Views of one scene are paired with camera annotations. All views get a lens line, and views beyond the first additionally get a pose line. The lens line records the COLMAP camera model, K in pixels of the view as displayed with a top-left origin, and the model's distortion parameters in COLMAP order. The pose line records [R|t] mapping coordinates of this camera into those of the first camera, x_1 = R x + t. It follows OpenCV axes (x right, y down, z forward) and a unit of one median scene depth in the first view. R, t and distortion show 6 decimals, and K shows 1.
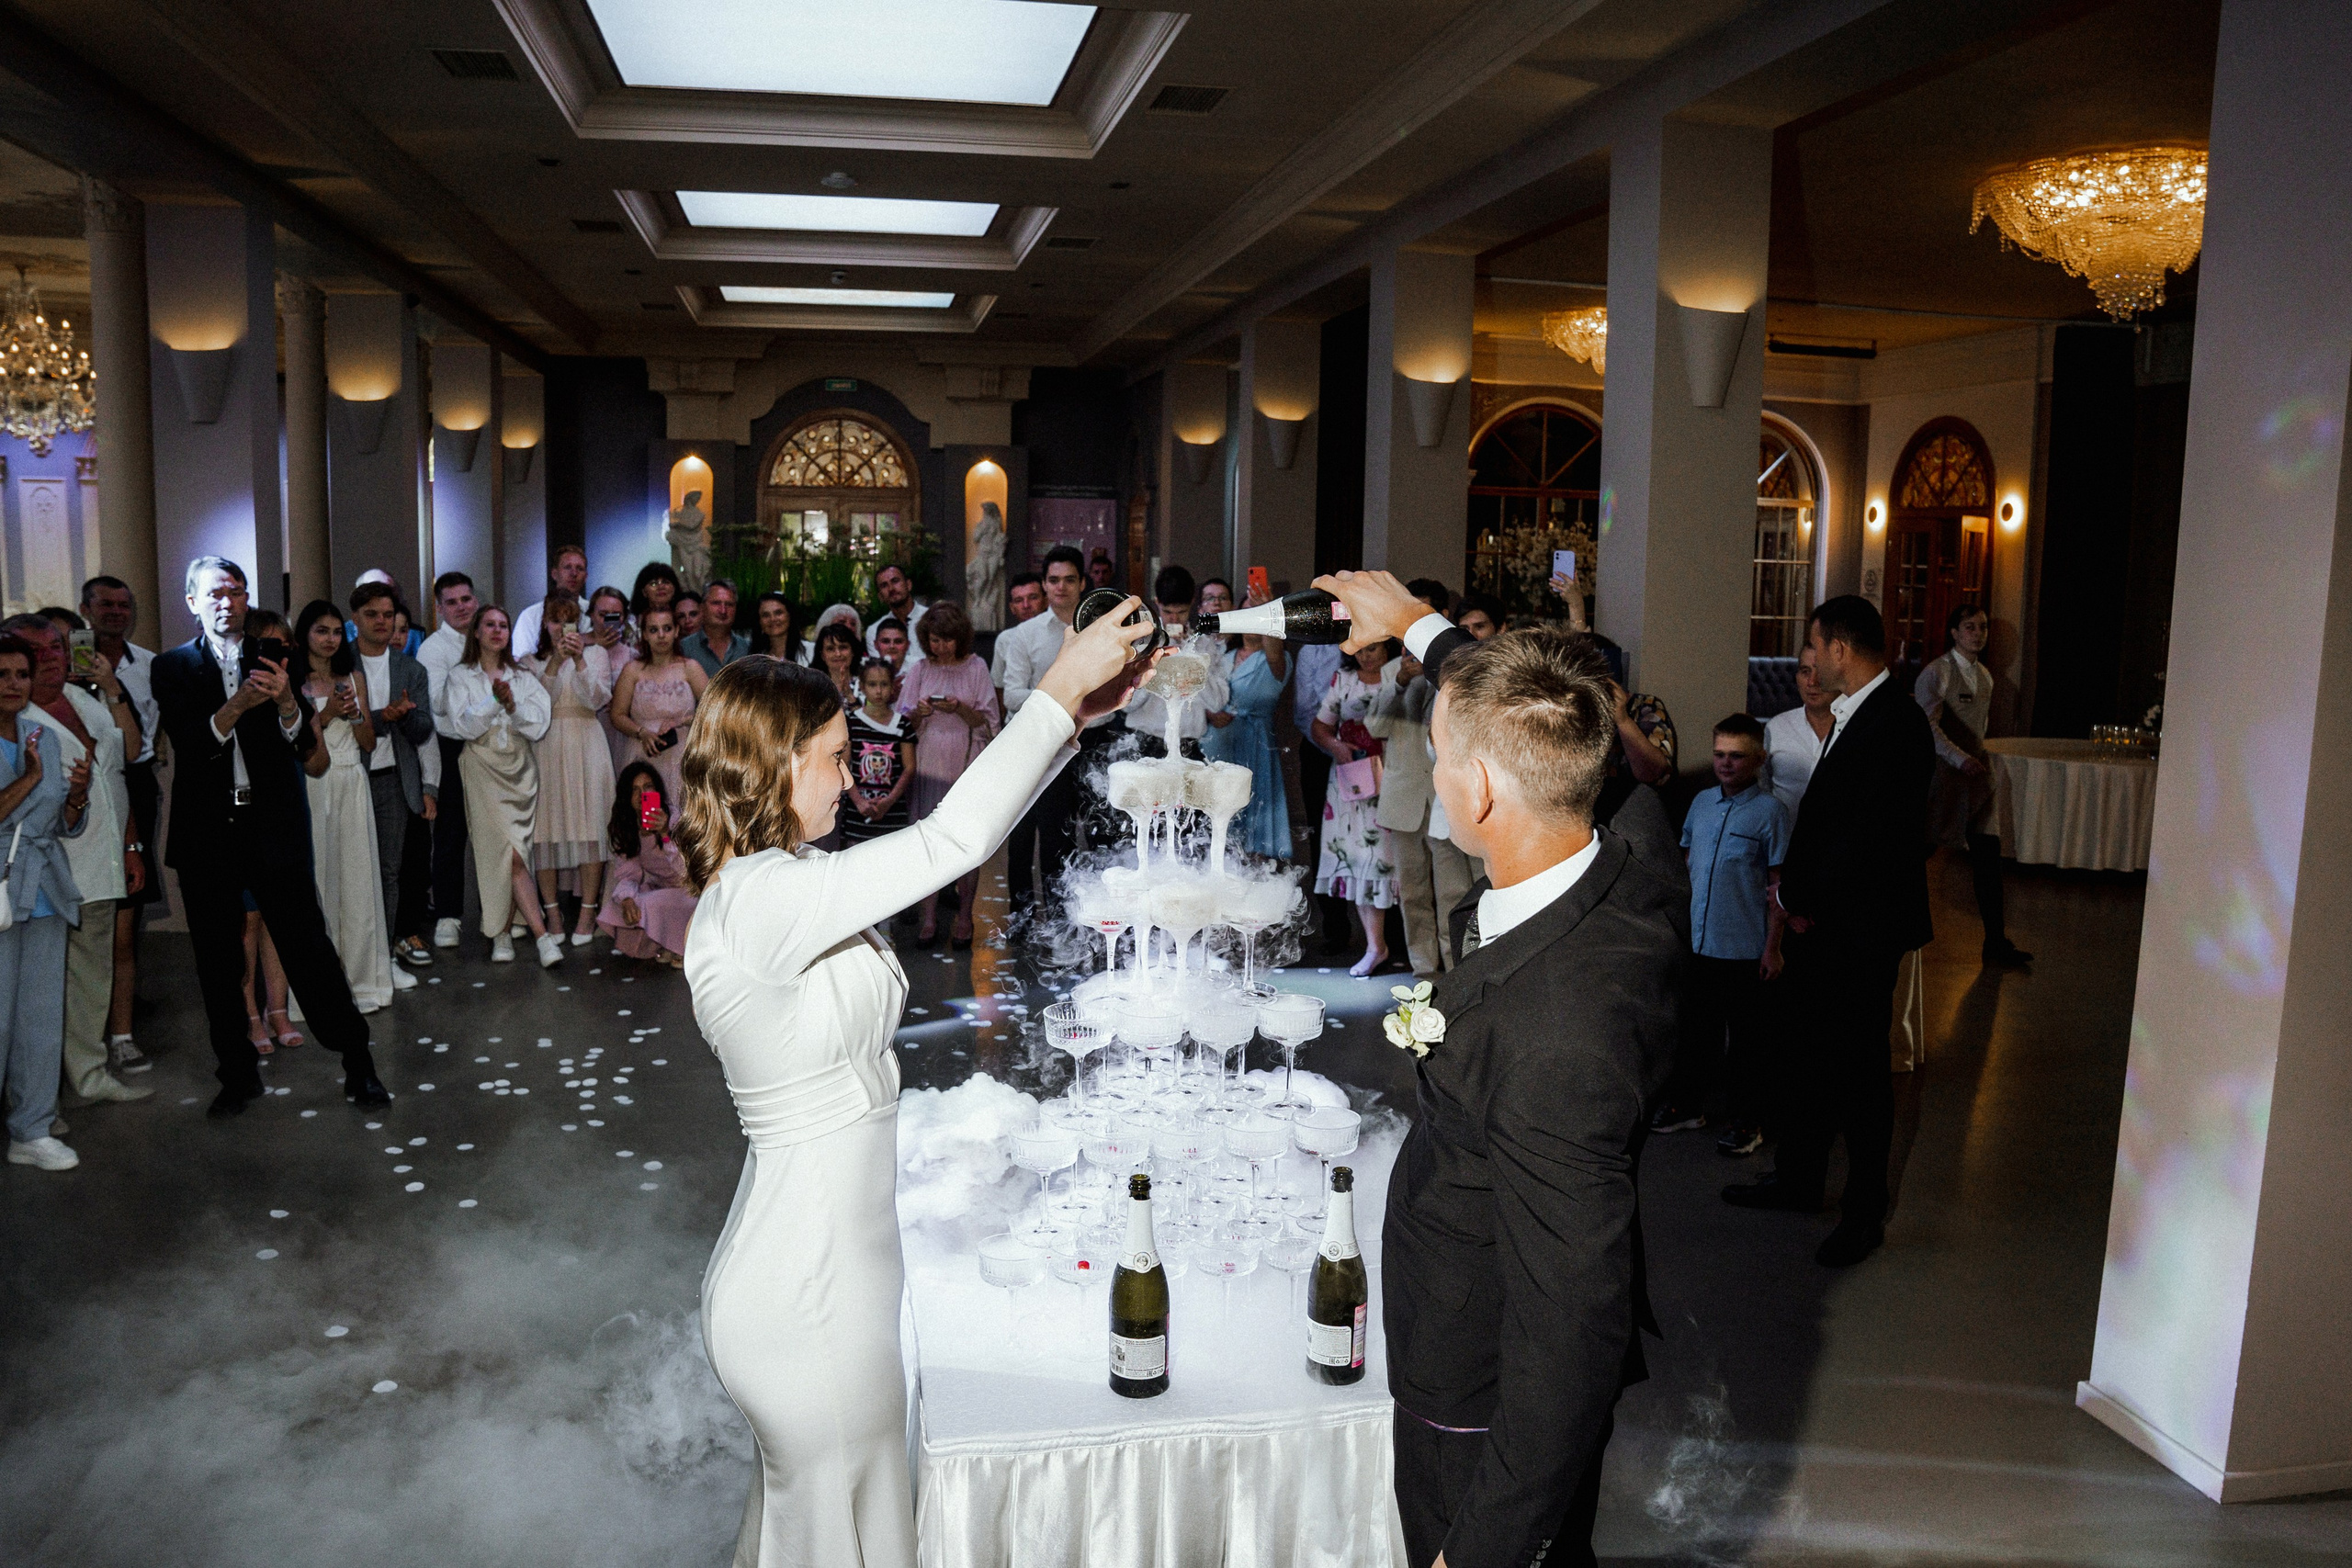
lens RADIAL K [[1922.2, 0, 1176.0], [0, 1922.2, 784.0], [0, 0, 1]] dist [0.005370, 0.001981]
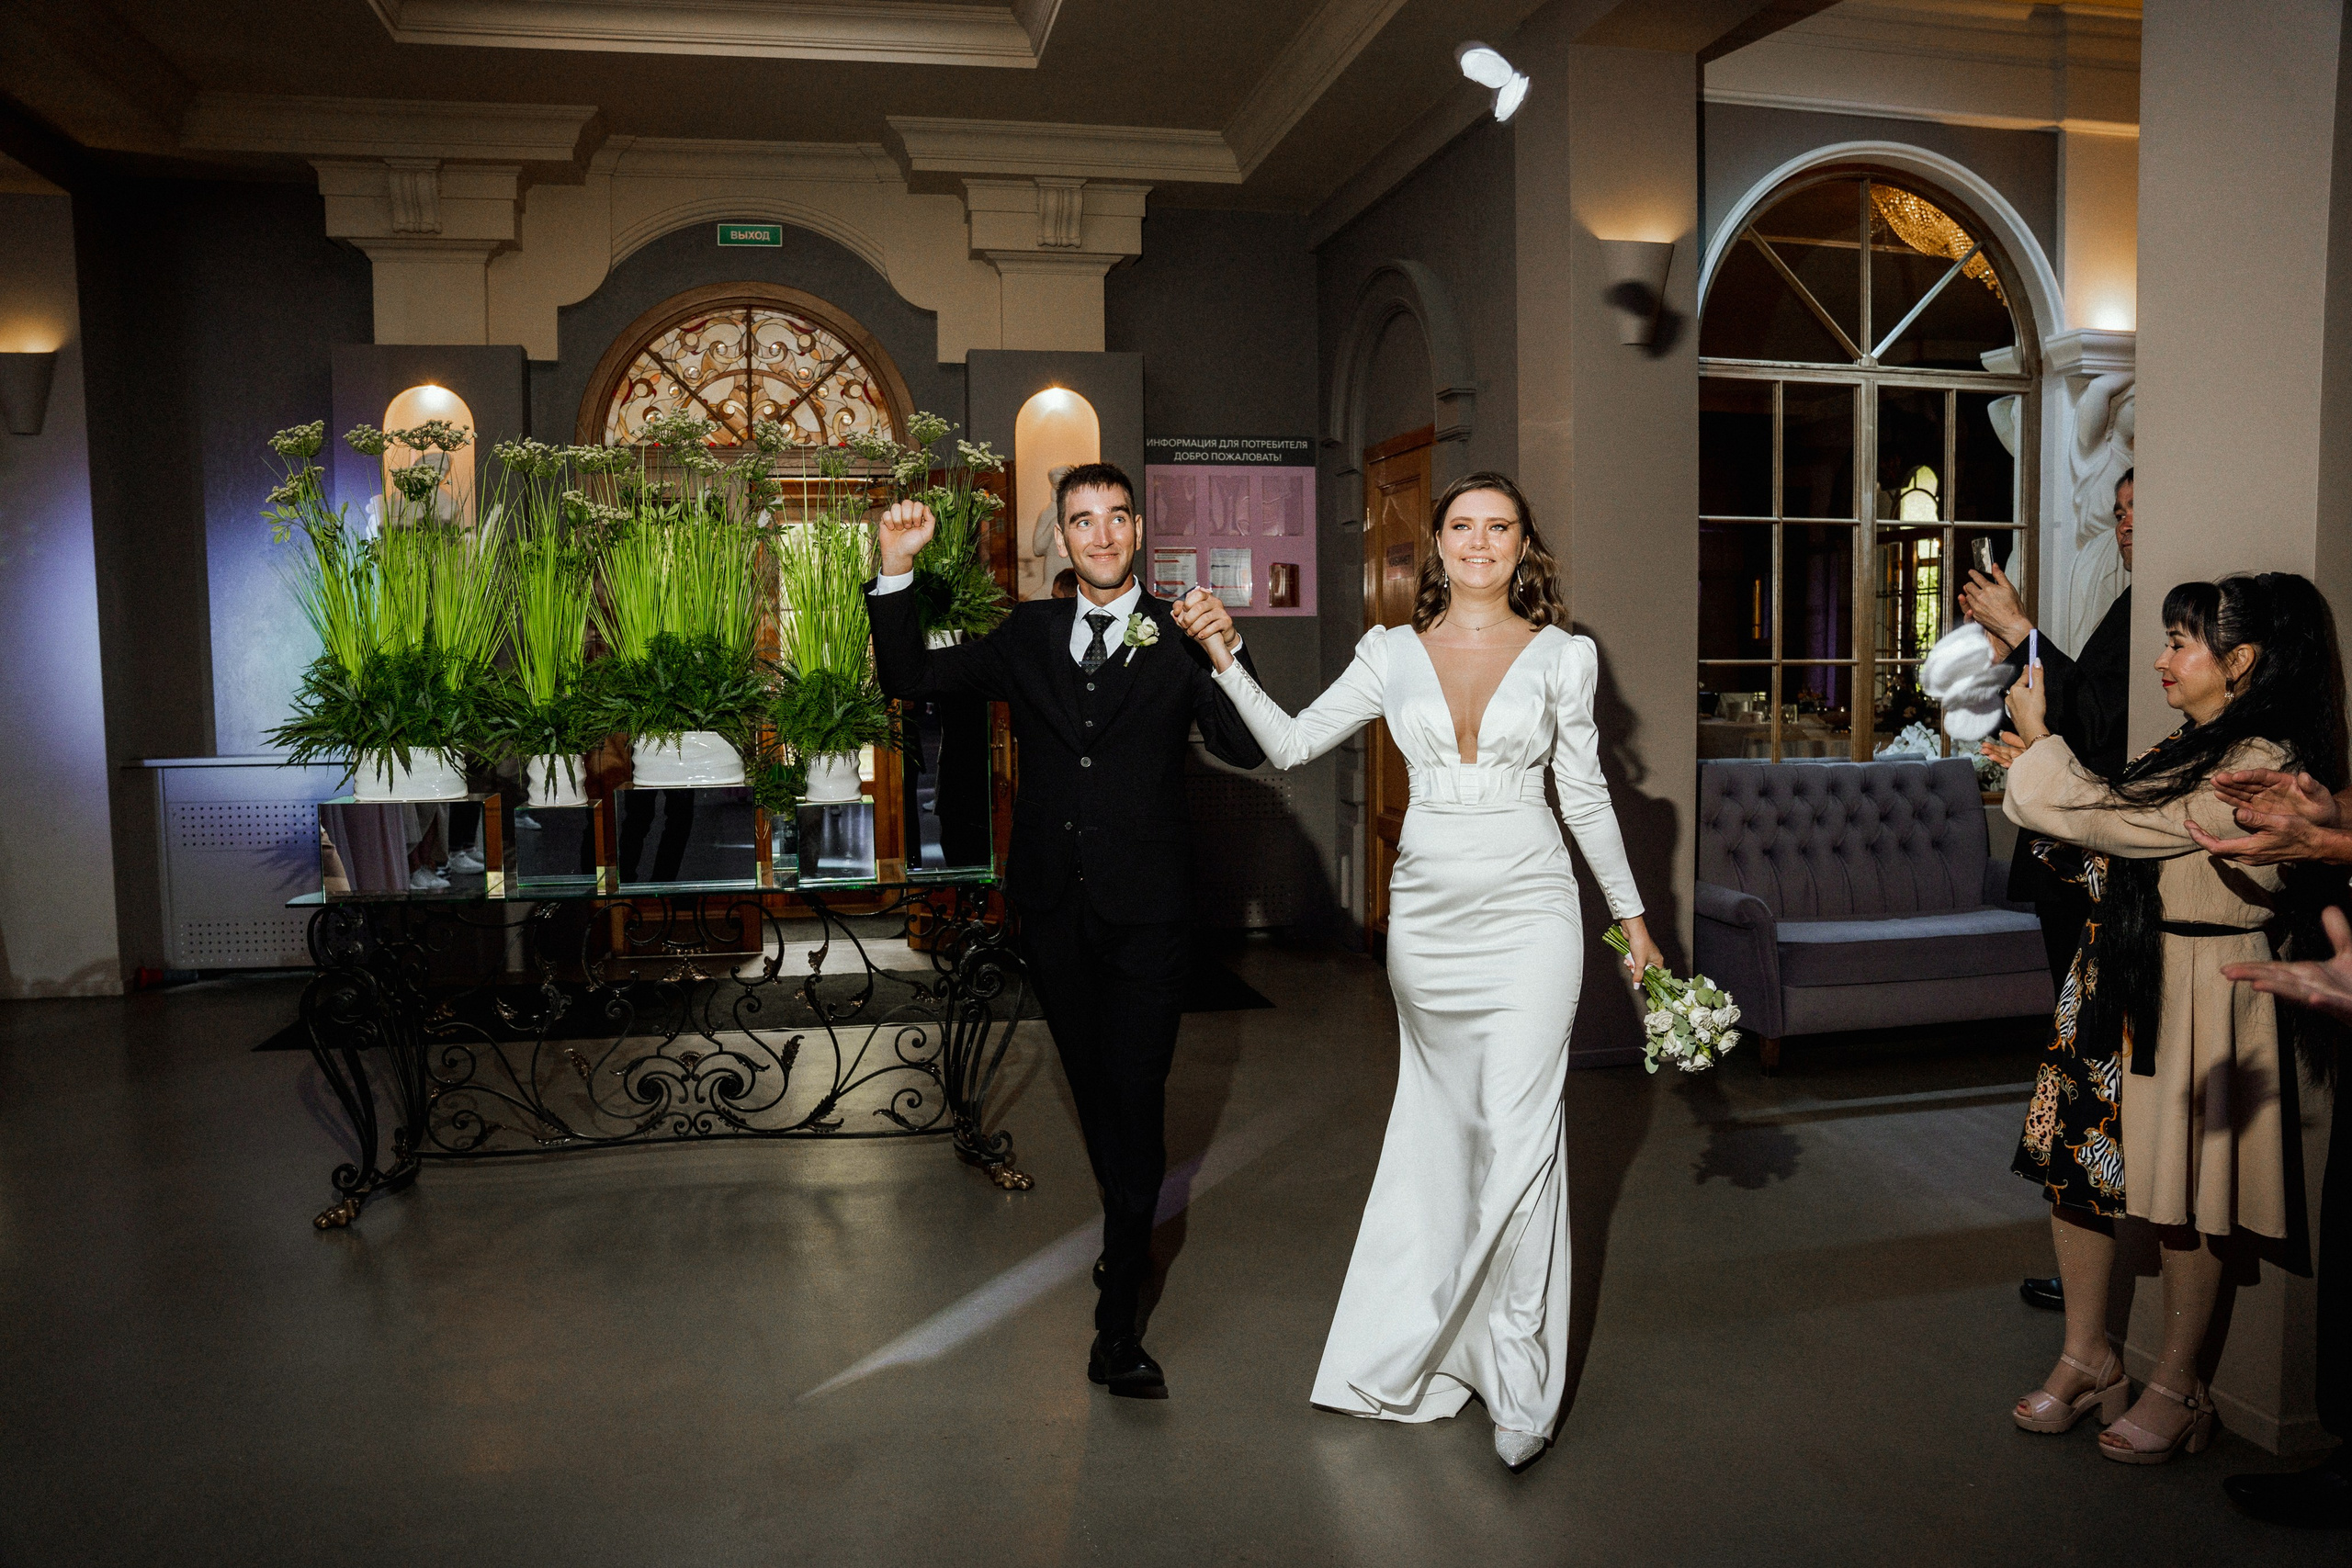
lens RADIAL K [[1744.1, 0, 1176.0], [0, 1744.1, 784.0], [0, 0, 1]] dist [-0.103370, 0.001561]
pose [[0.999556, -0.028911, 0.007240, -0.075577], [0.029288, 0.997833, -0.058921, -0.043224], [-0.005521, 0.059107, 0.998236, 0.581505]]
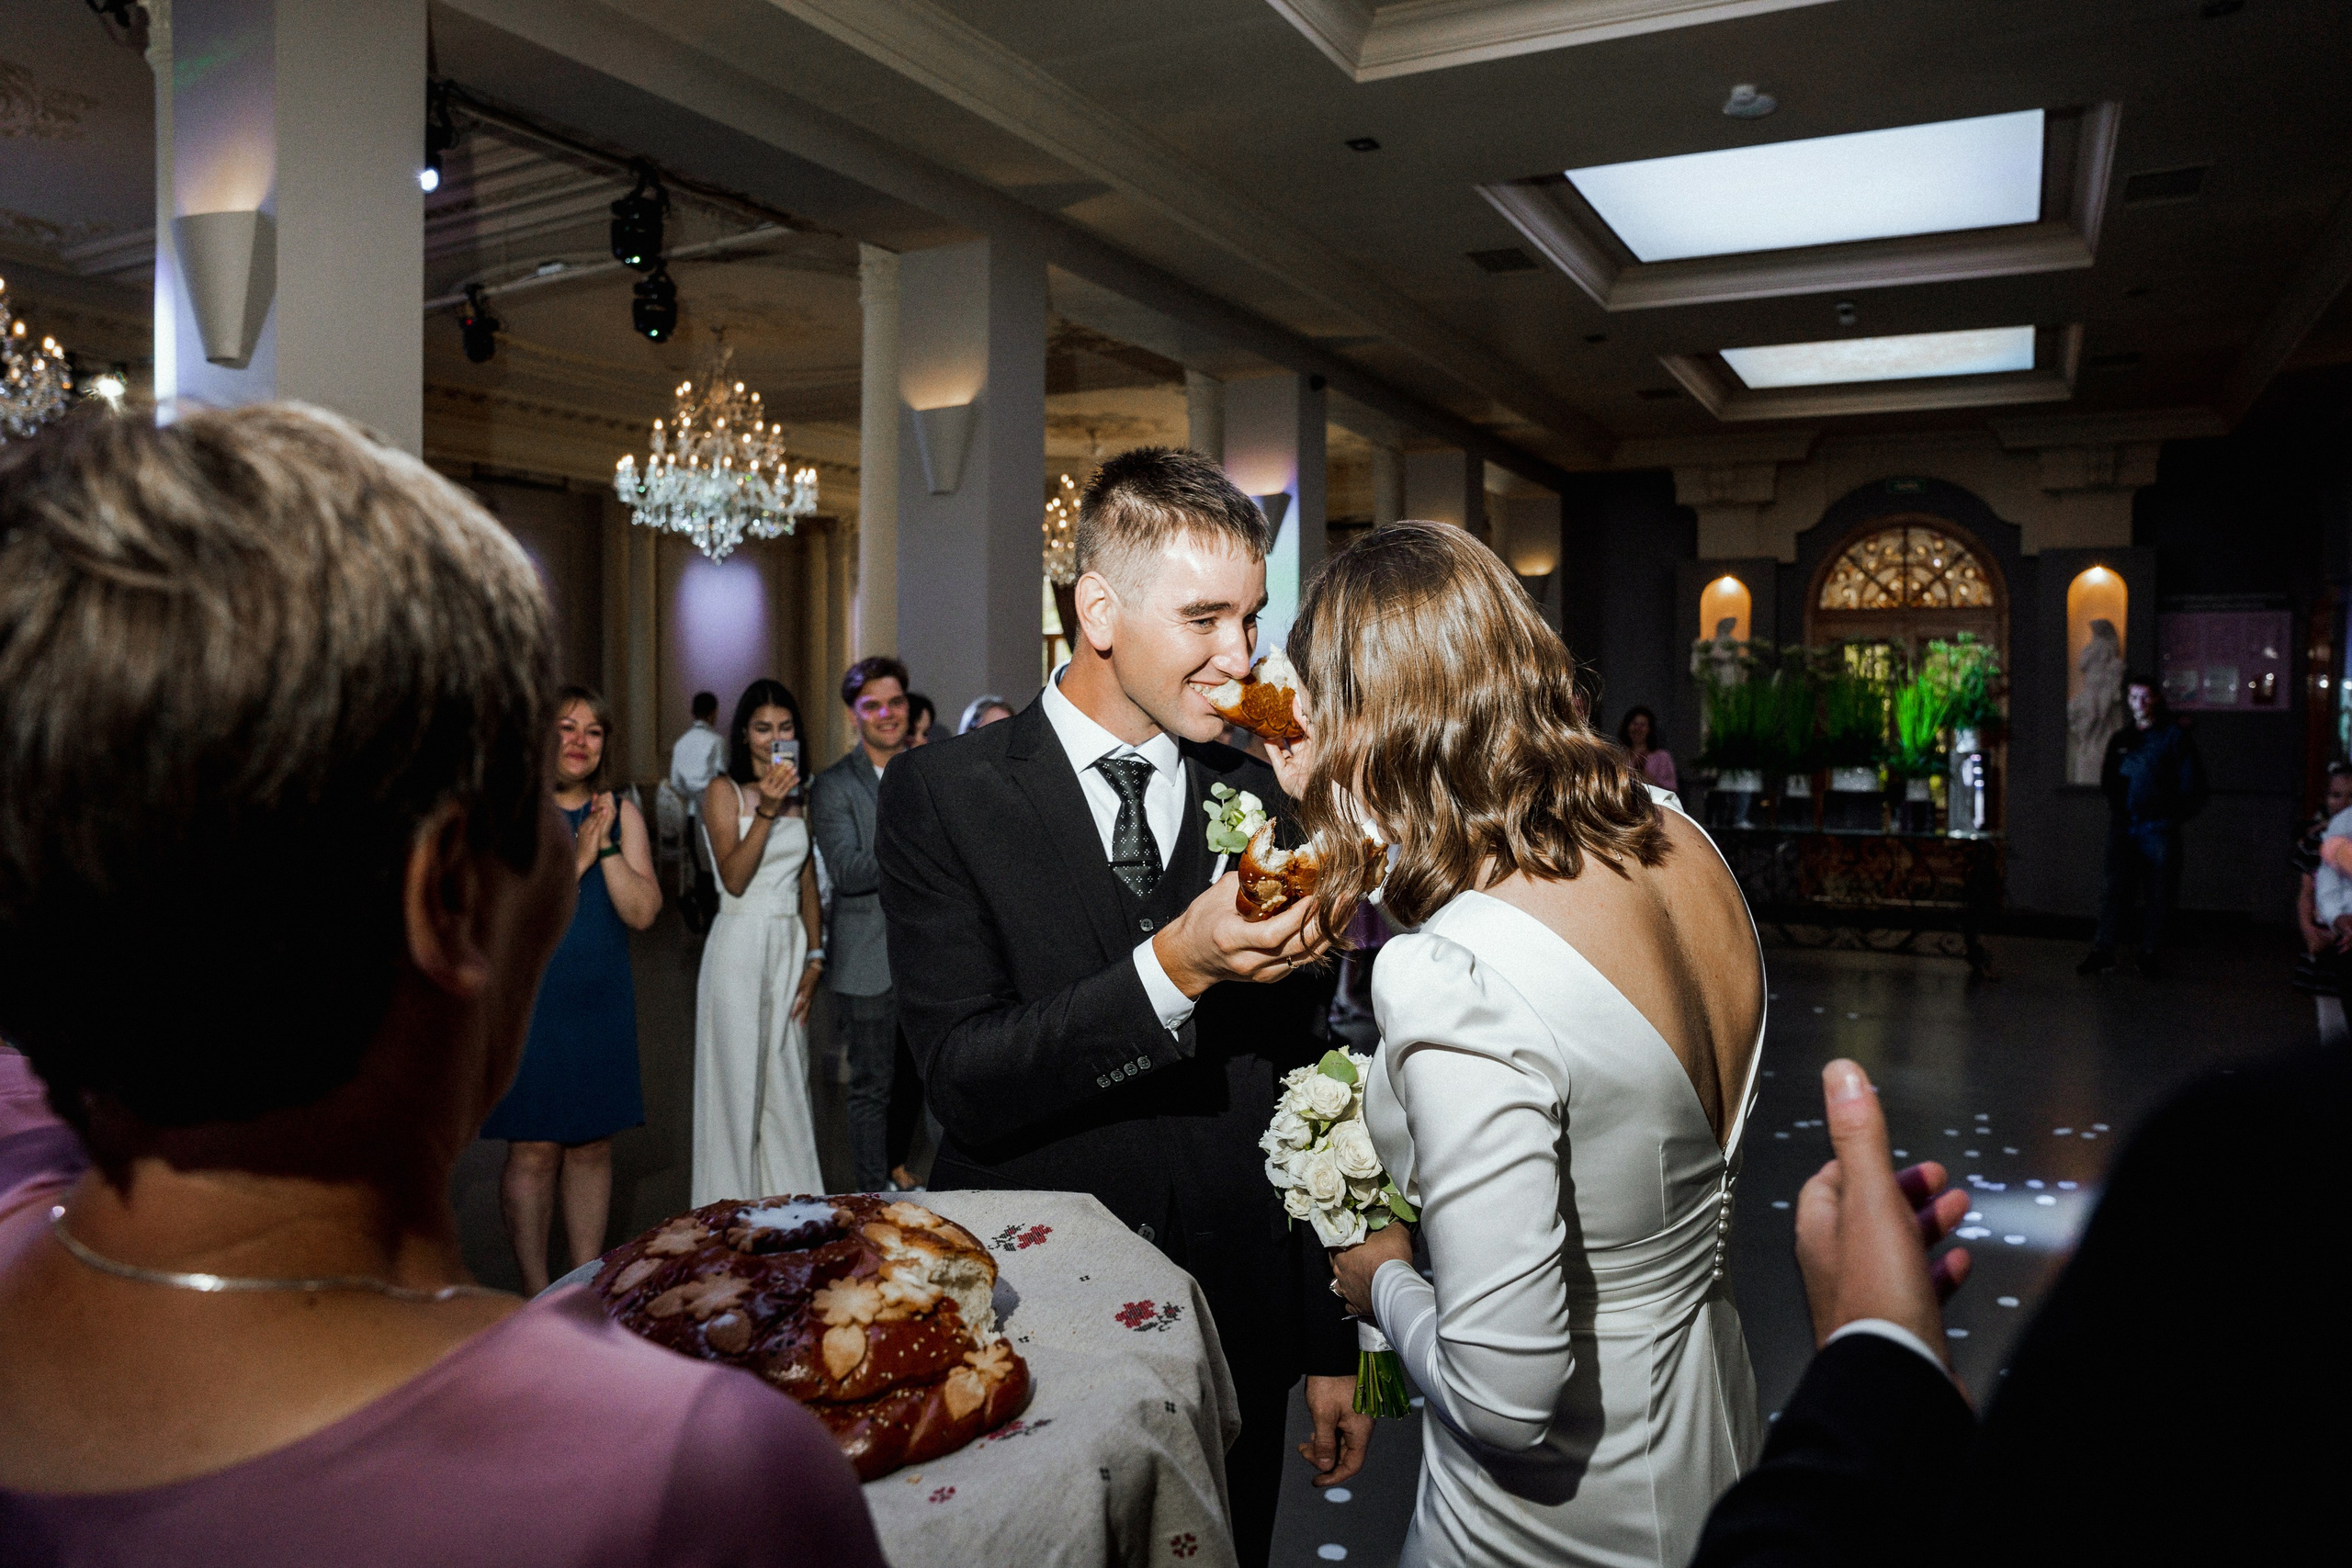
lens RADIAL K [[1683.2, 0, 1176.0], [0, 1683.2, 784.0], [0, 0, 1]] dist [-0.188976, 0.166164]
pose [[0.780628, 0.011261, -0.624894, 0.018068], [-0.070159, 0.995097, -0.069713, -0.009090], [0.621045, 0.098262, 0.777591, 0.273777]]
